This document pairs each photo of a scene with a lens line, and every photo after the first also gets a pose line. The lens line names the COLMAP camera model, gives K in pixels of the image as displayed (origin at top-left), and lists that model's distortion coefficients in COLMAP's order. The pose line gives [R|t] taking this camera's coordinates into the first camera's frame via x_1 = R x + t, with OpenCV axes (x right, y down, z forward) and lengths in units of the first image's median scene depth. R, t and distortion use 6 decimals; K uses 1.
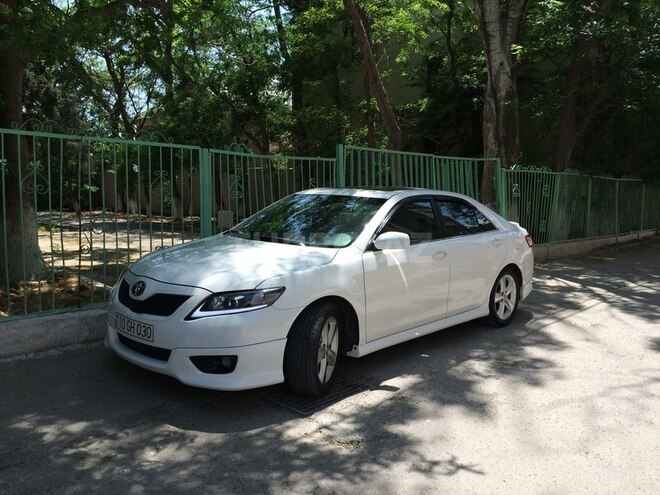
lens RADIAL K [[561.4, 0, 330.0], [0, 561.4, 247.5], [0, 0, 1]] dist [0.077604, -0.134415]
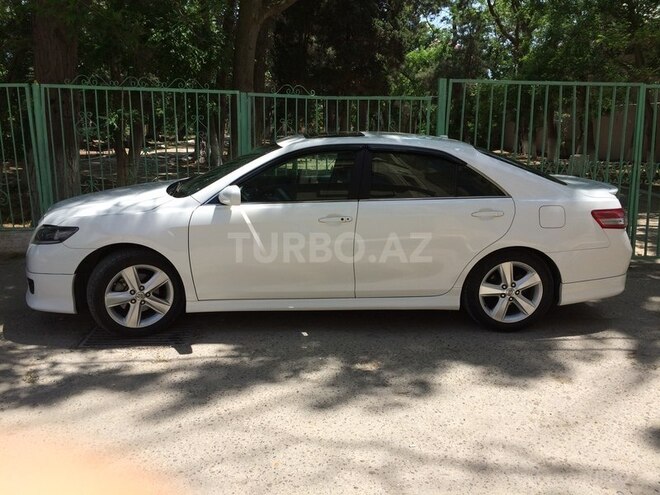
lens RADIAL K [[549.6, 0, 330.4], [0, 549.6, 276.3], [0, 0, 1]] dist [-0.013211, -0.010707]
pose [[0.741168, 0.180106, -0.646709, 0.743178], [-0.080767, 0.980265, 0.180437, -0.050381], [0.666444, -0.081502, 0.741087, 0.419843]]
